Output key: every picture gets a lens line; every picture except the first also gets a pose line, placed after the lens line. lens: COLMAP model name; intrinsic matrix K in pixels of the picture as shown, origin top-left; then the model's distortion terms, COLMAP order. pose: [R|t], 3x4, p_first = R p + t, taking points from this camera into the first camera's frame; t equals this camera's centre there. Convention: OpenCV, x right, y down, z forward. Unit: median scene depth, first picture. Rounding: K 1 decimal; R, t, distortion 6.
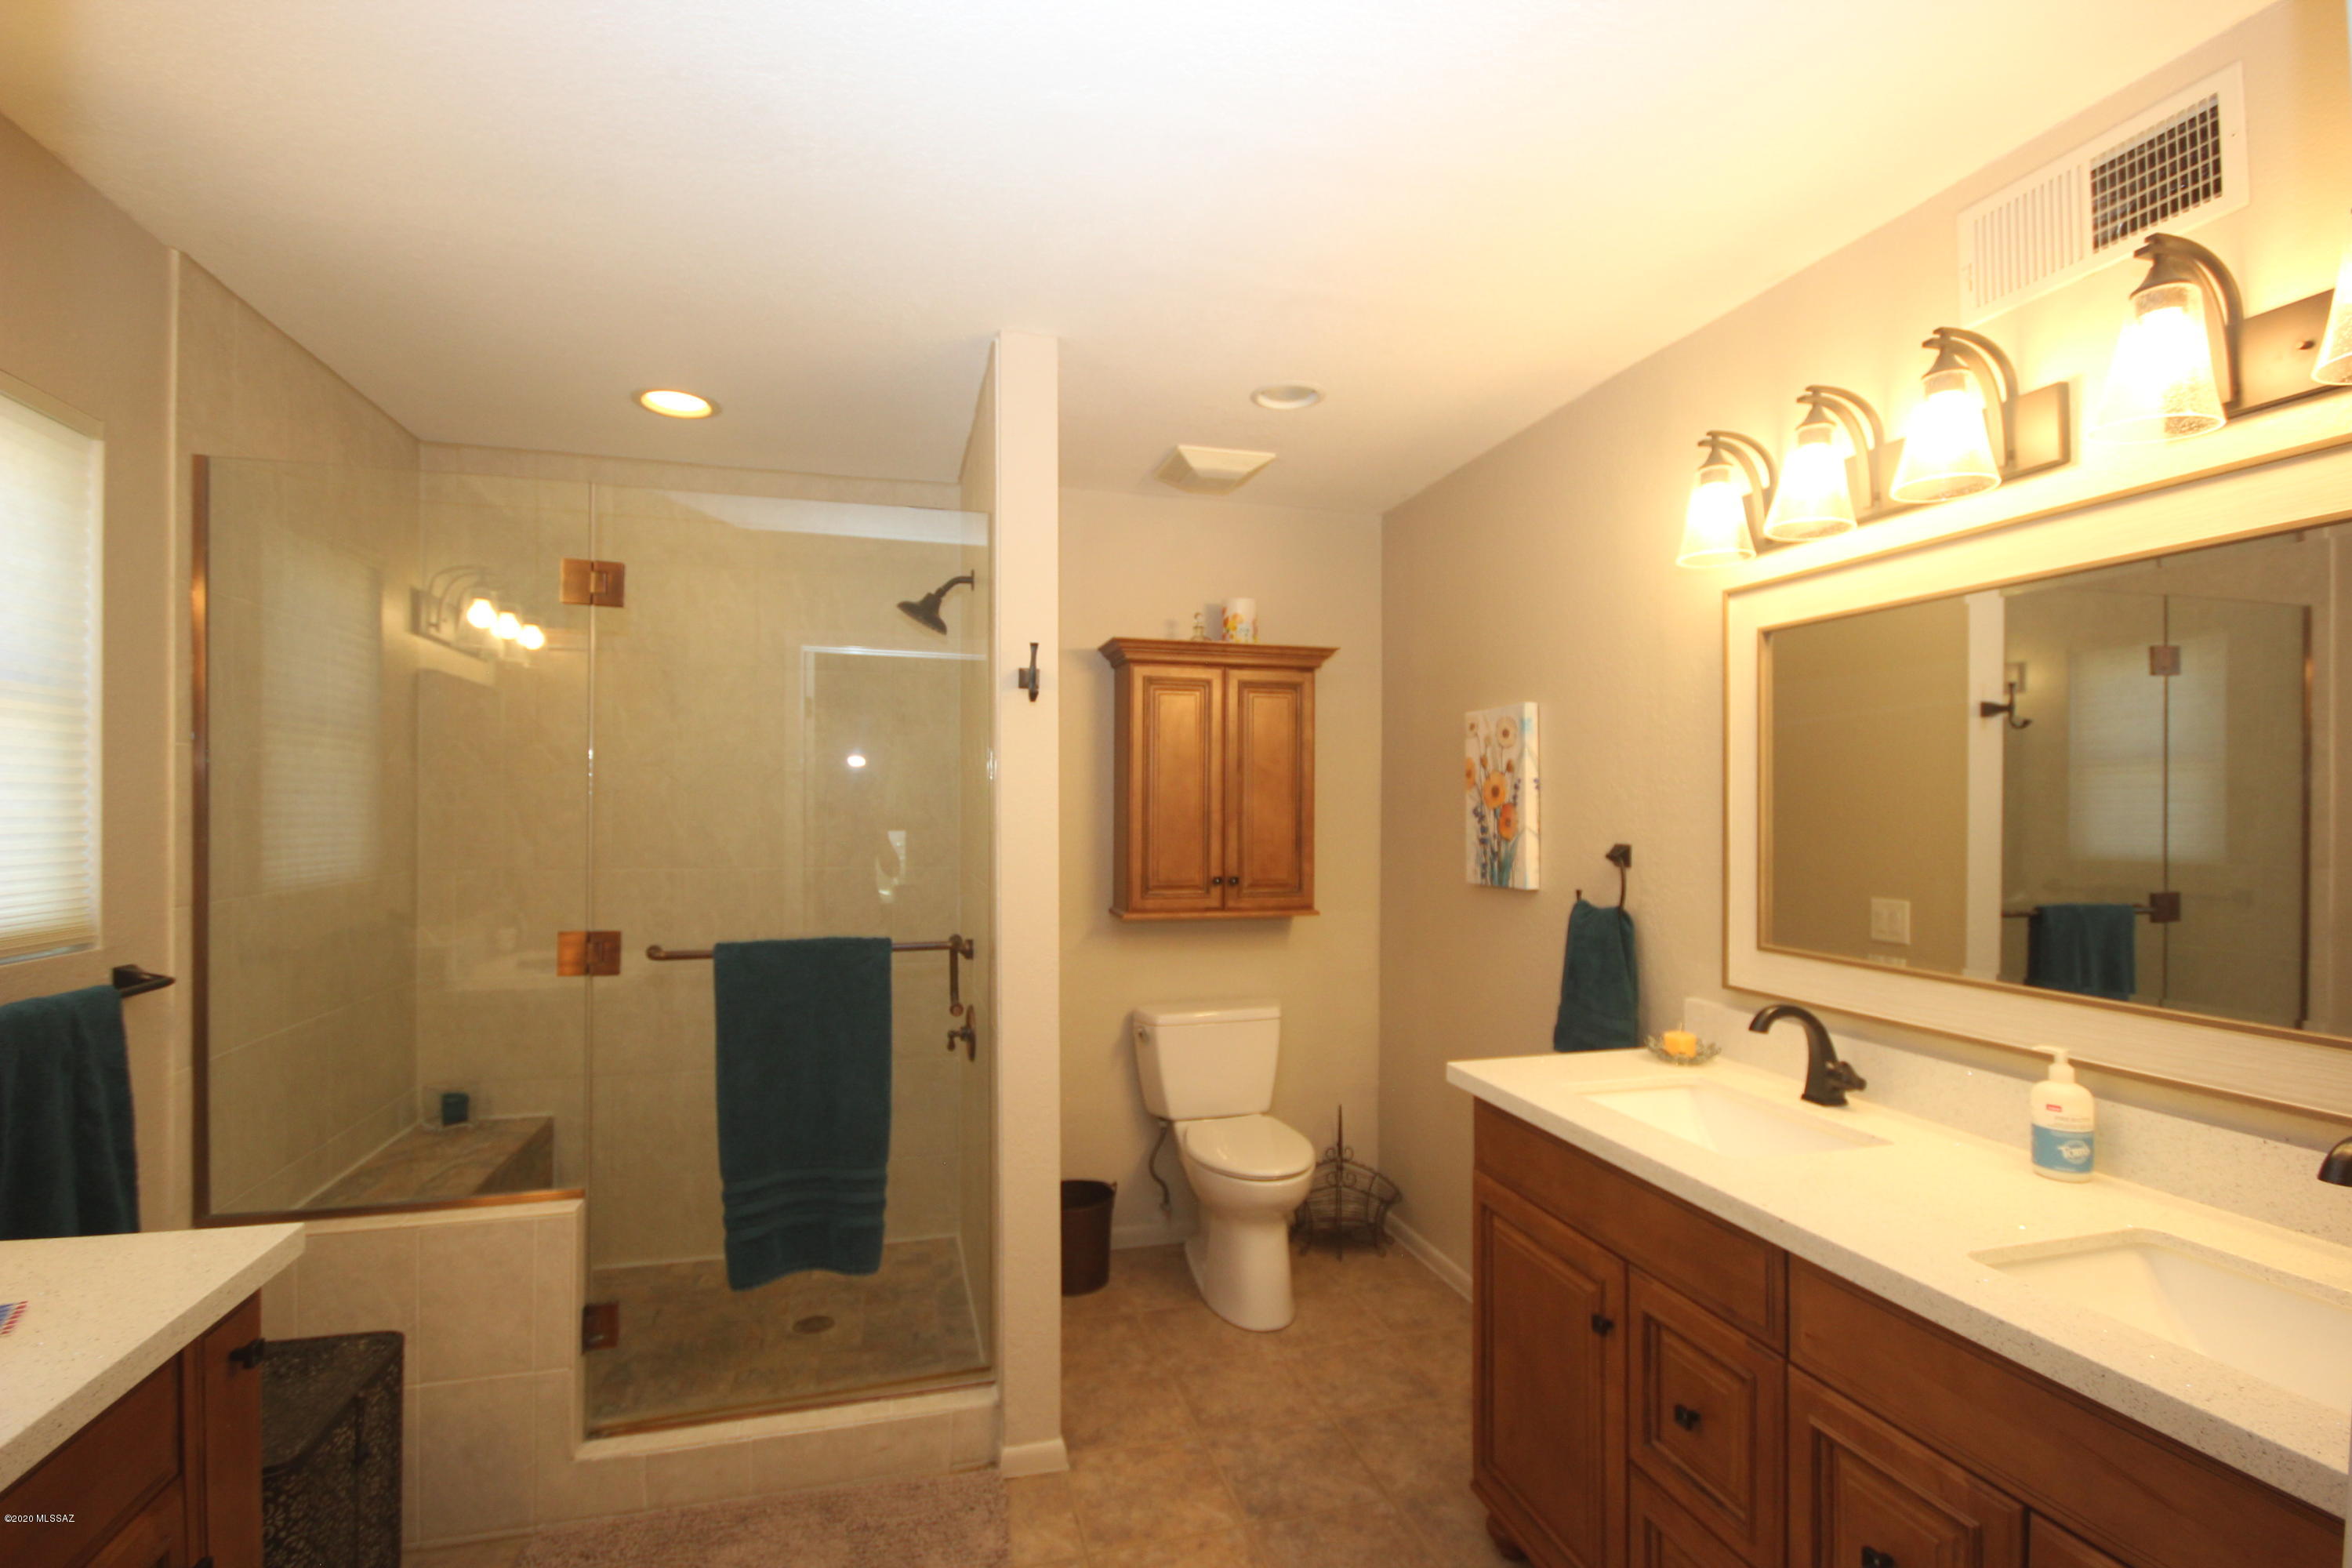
lens RADIAL K [[1084.8, 0, 1171.9], [0, 1084.8, 794.0], [0, 0, 1]] dist [0.000353, -0.001358]
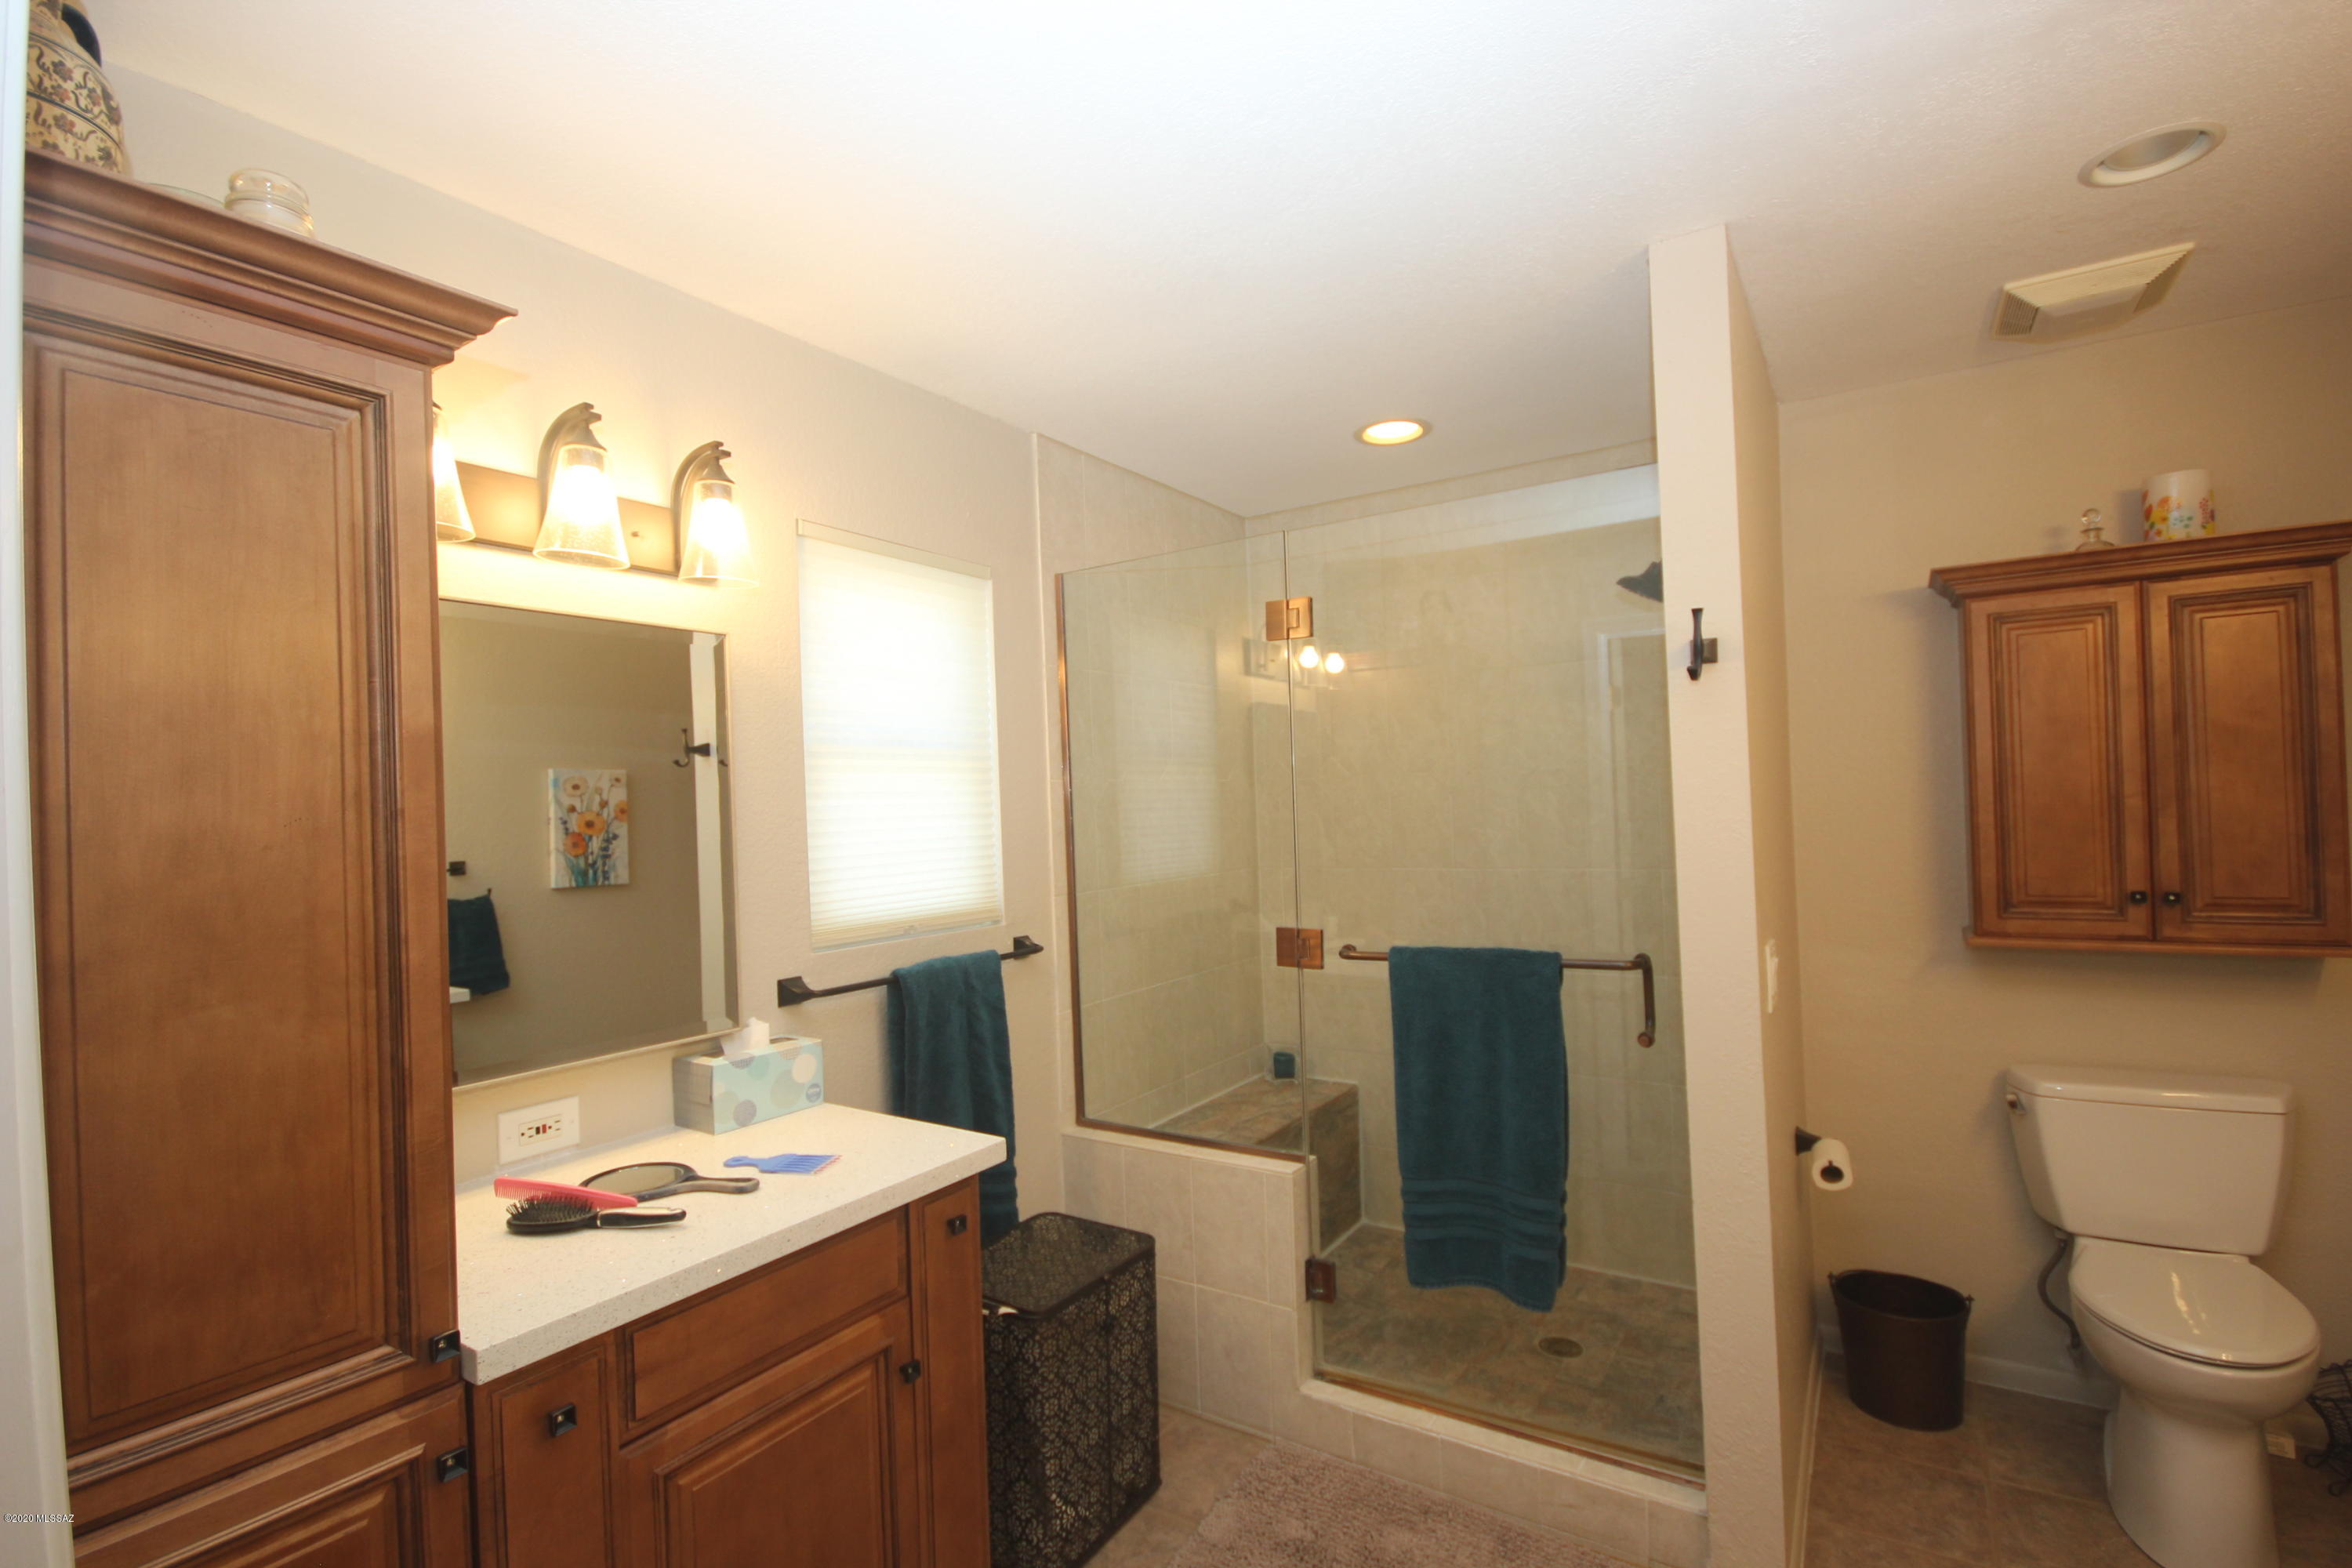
lens RADIAL K [[1084.8, 0, 1177.9], [0, 1084.8, 796.2], [0, 0, 1]] dist [0.000353, -0.001358]
pose [[0.668740, -0.033632, -0.742736, 0.173312], [0.045148, 0.998970, -0.004585, -0.008599], [0.742125, -0.030467, 0.669569, 0.121368]]
